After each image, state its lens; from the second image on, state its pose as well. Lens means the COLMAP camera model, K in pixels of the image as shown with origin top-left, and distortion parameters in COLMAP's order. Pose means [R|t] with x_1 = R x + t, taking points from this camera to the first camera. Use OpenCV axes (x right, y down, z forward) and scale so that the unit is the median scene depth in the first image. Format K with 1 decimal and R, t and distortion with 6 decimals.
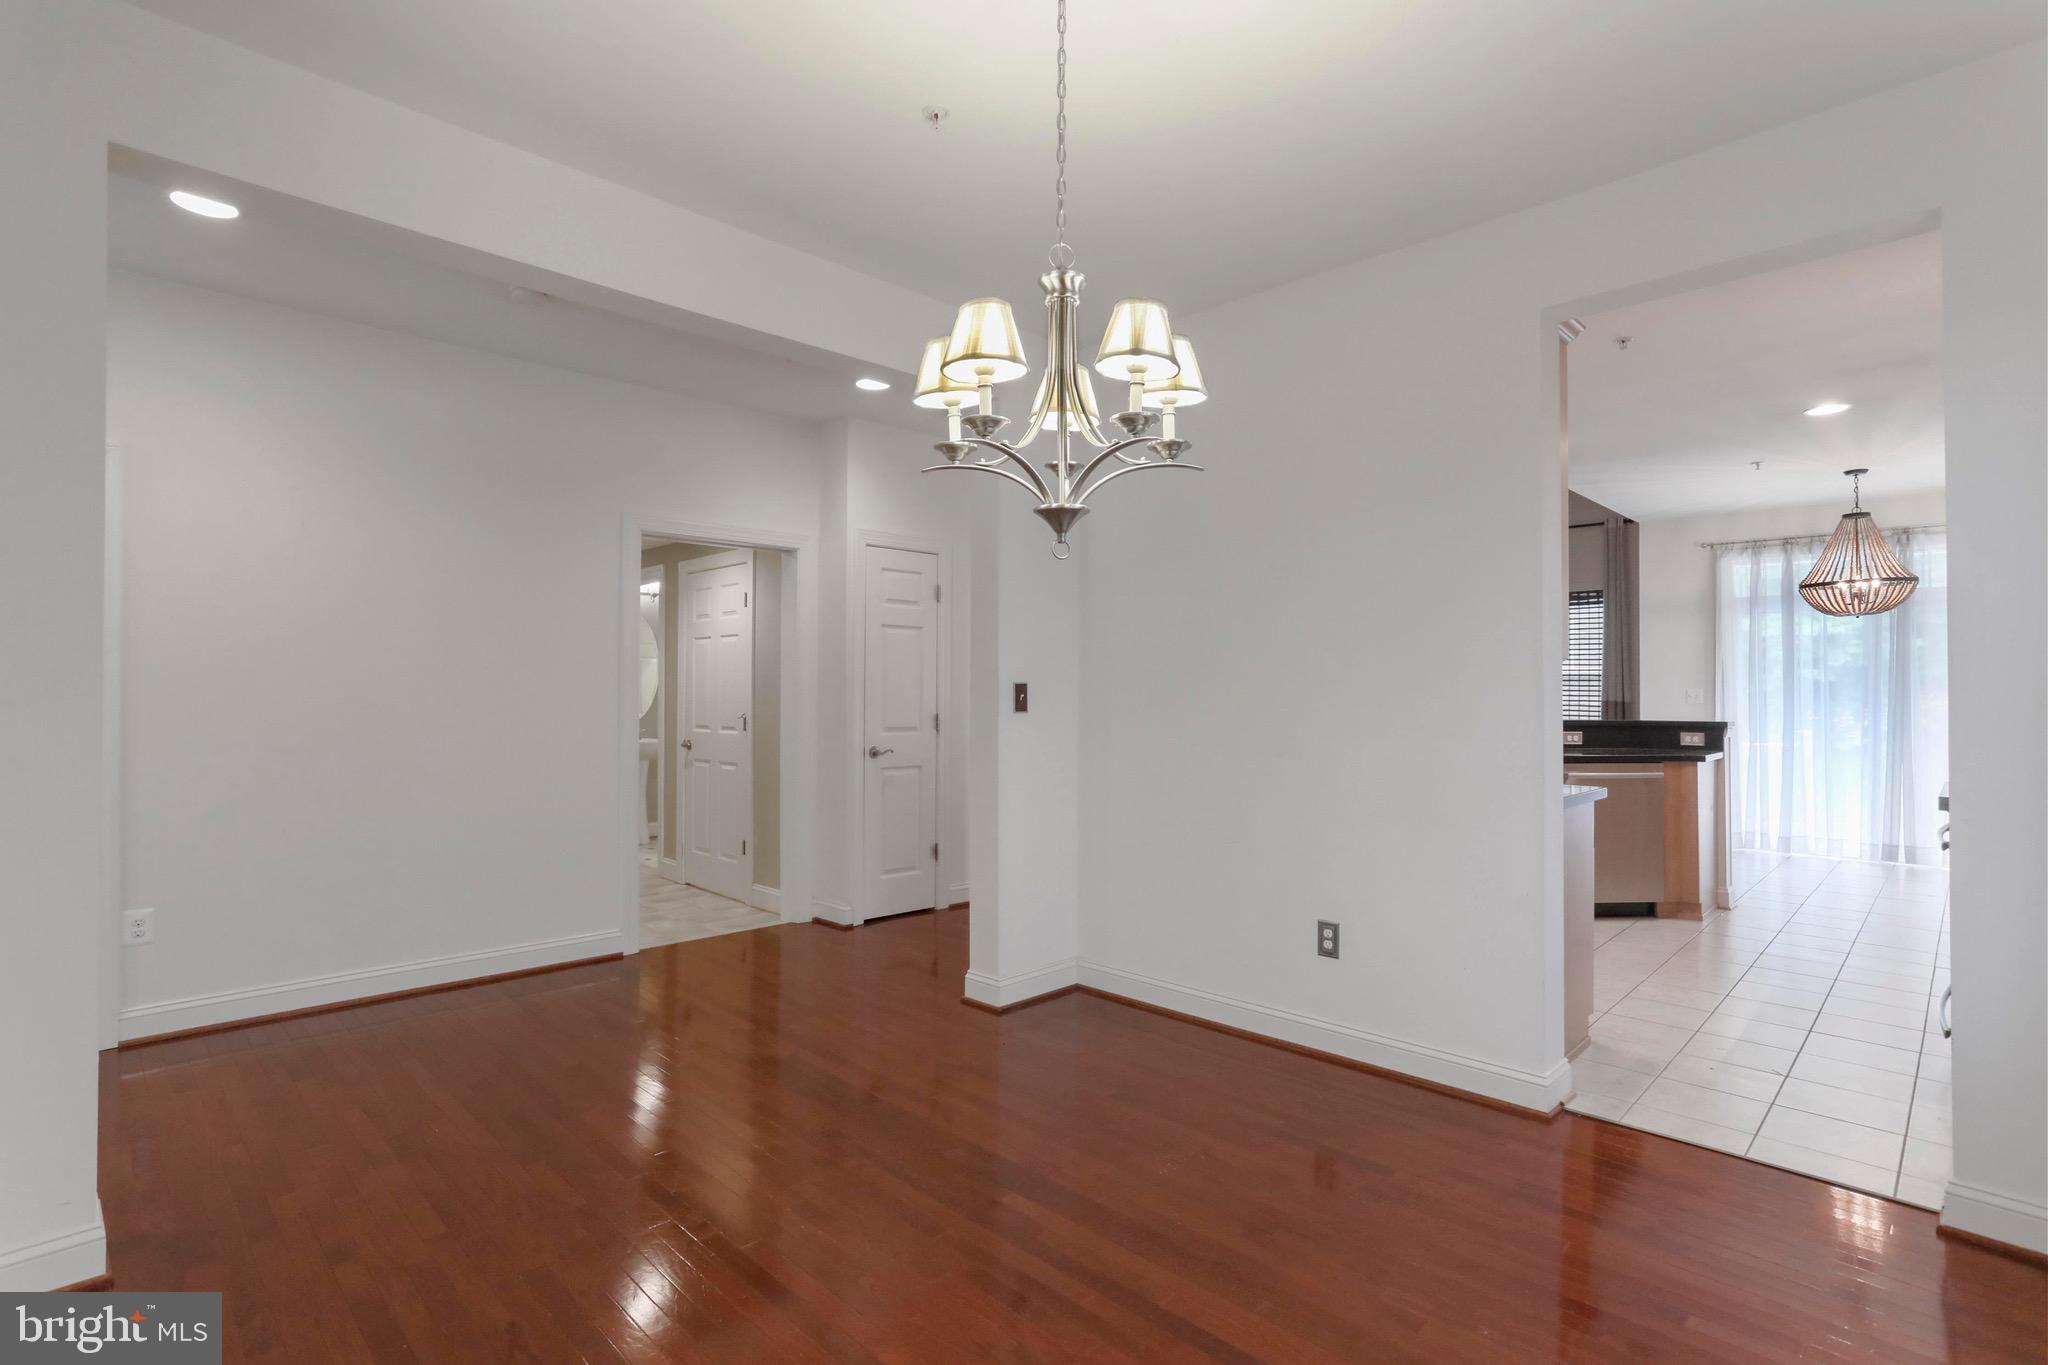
lens RADIAL K [[994.3, 0, 1010.0], [0, 994.3, 702.8], [0, 0, 1]] dist [-0.062971, 0.031703]
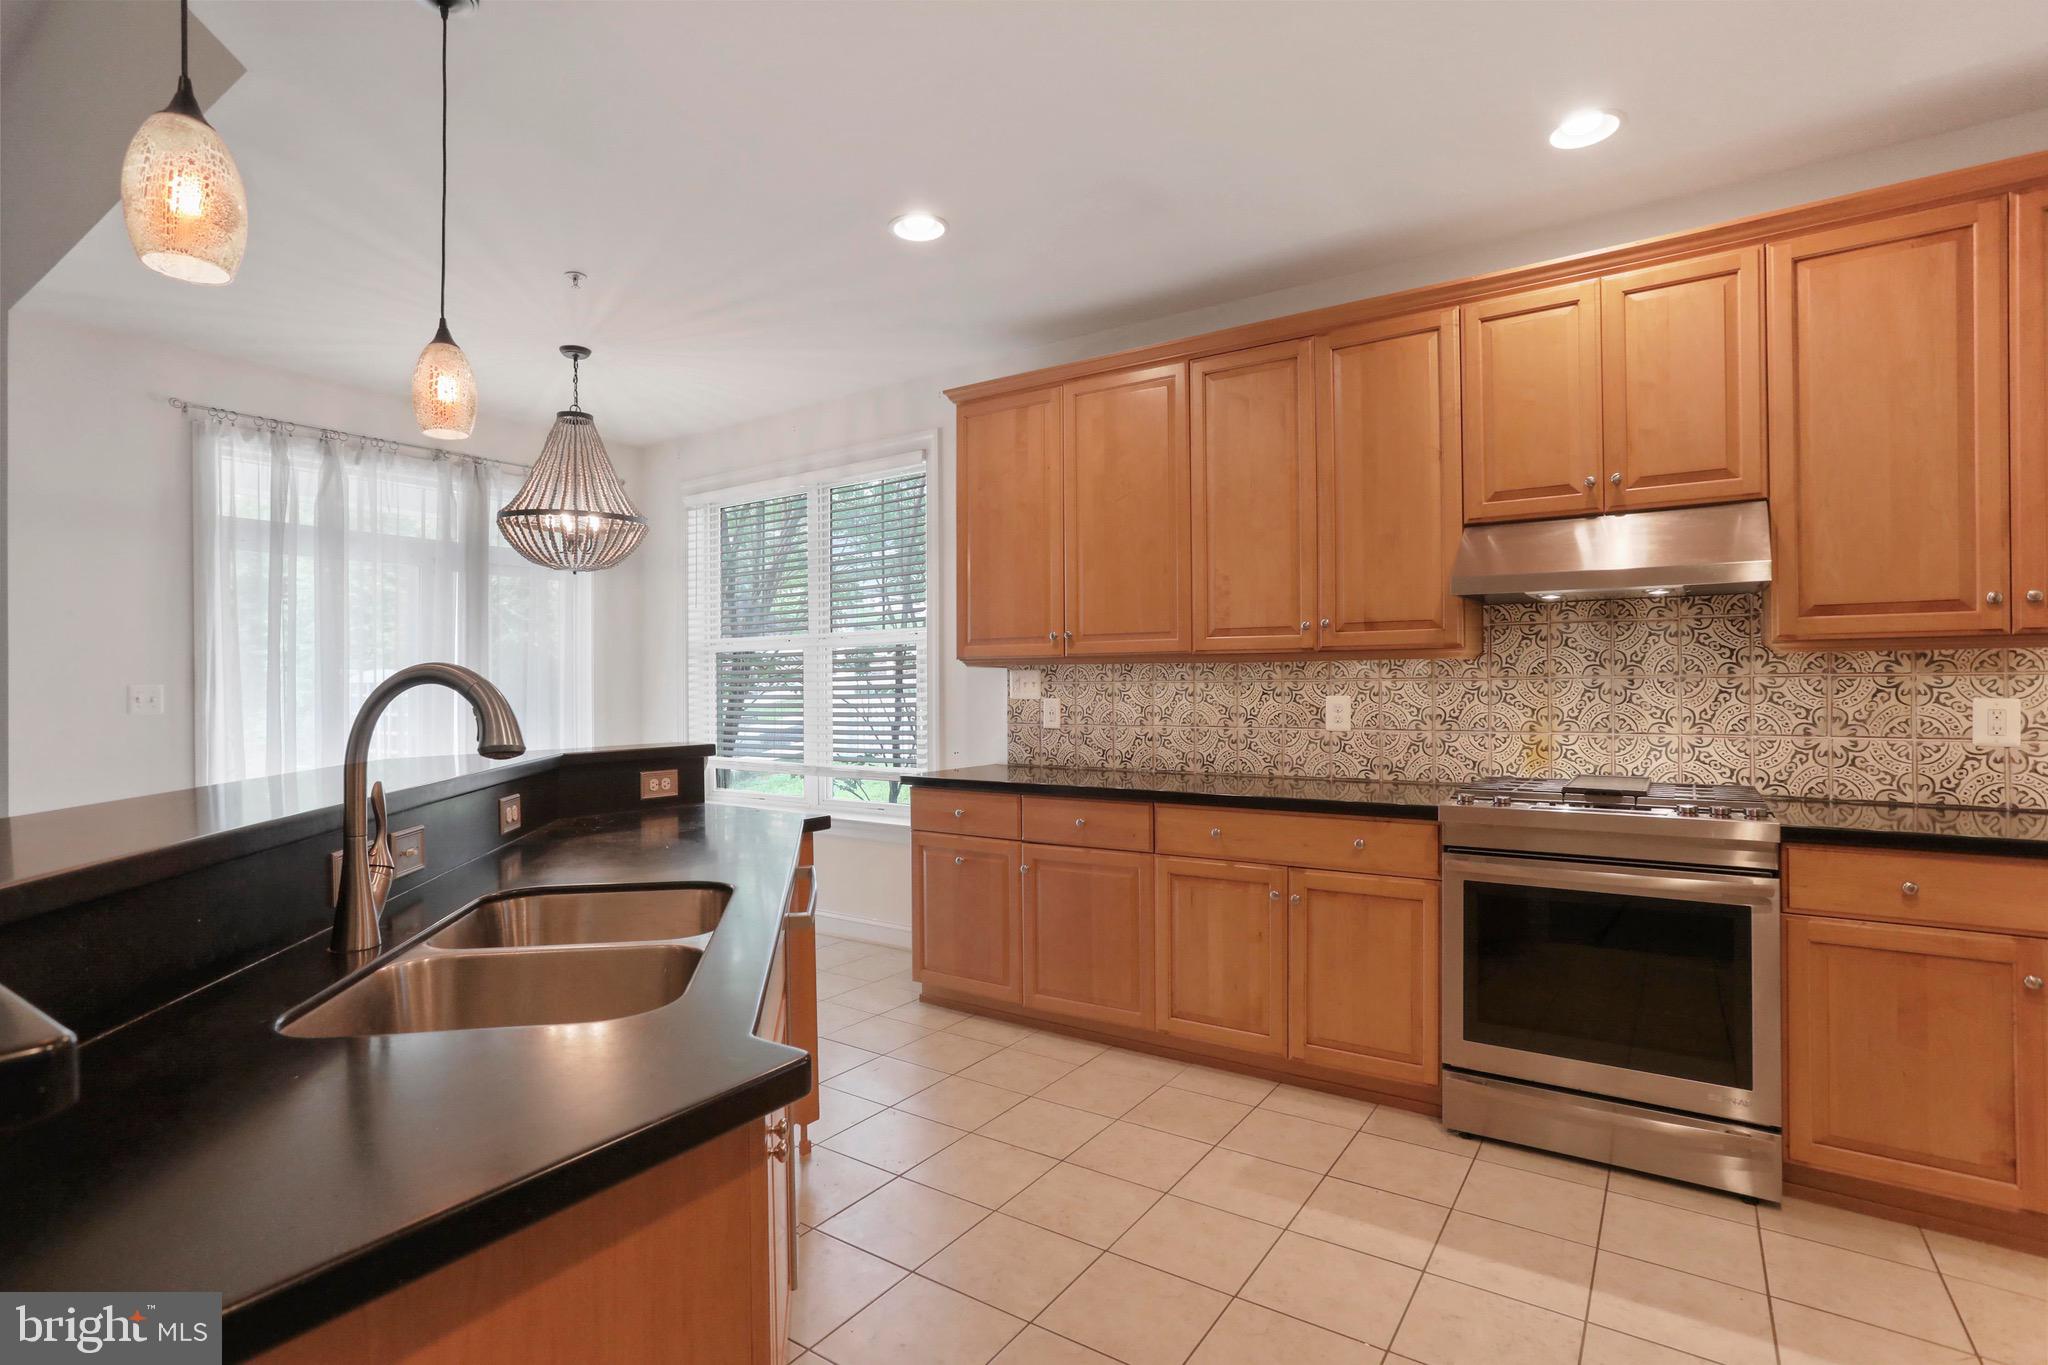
lens RADIAL K [[994.3, 0, 1010.0], [0, 994.3, 702.8], [0, 0, 1]] dist [-0.062971, 0.031703]
pose [[-0.175842, -0.004992, 0.984406, 0.150665], [0.014149, 0.999871, 0.007597, -0.003108], [-0.984317, 0.015264, -0.175749, 0.712292]]
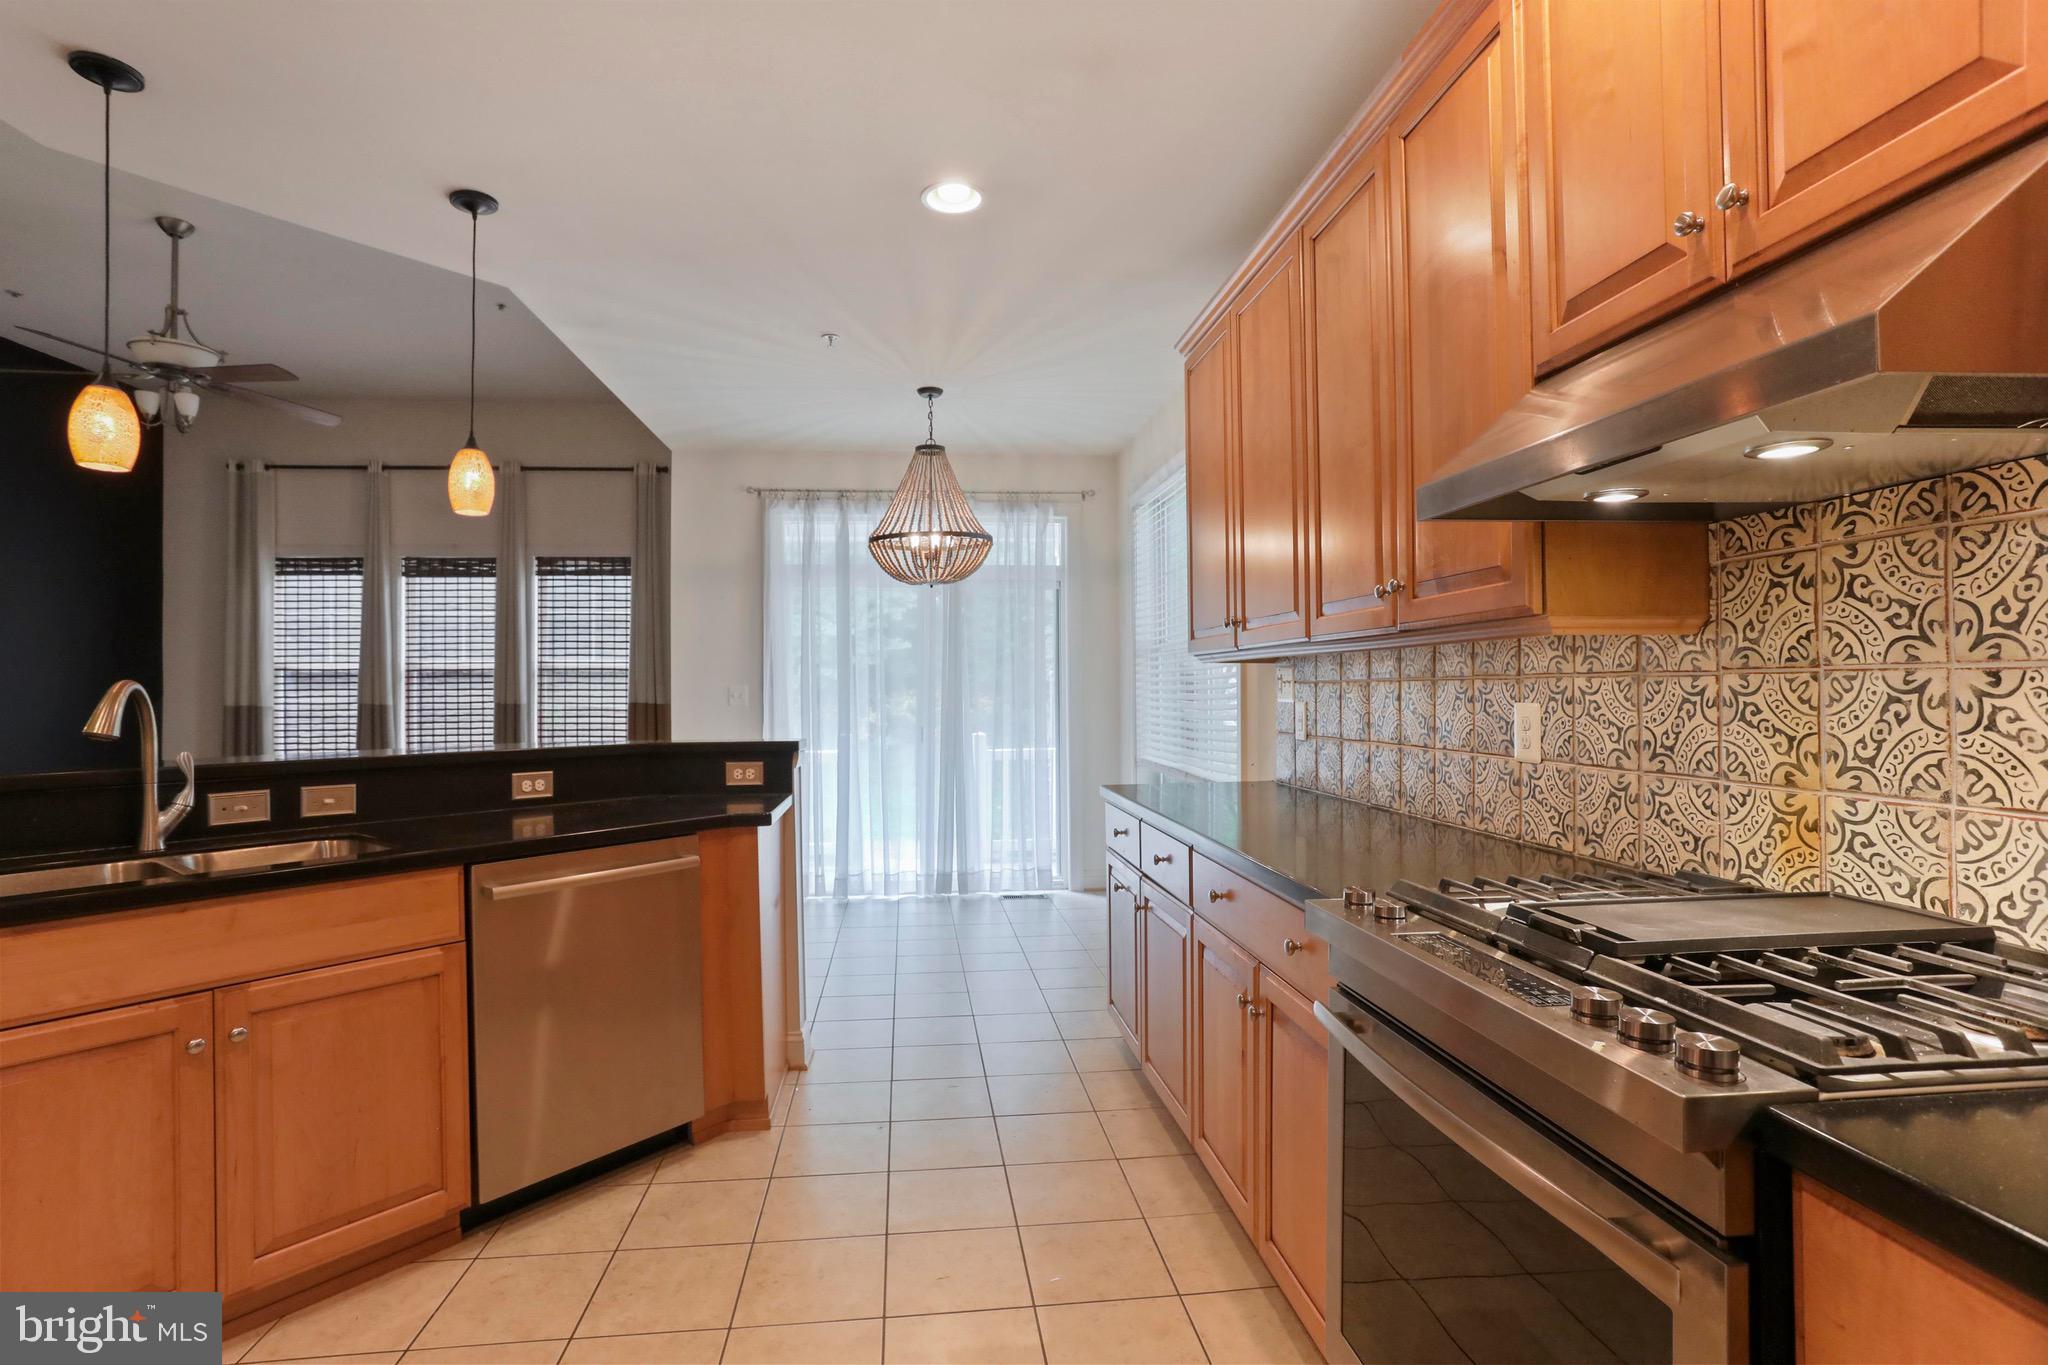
lens RADIAL K [[994.3, 0, 1010.0], [0, 994.3, 702.8], [0, 0, 1]] dist [-0.062971, 0.031703]
pose [[0.629958, -0.008274, 0.776585, 0.281548], [0.009549, 0.999950, 0.002908, -0.002908], [-0.776570, 0.005584, 0.630006, 0.411393]]
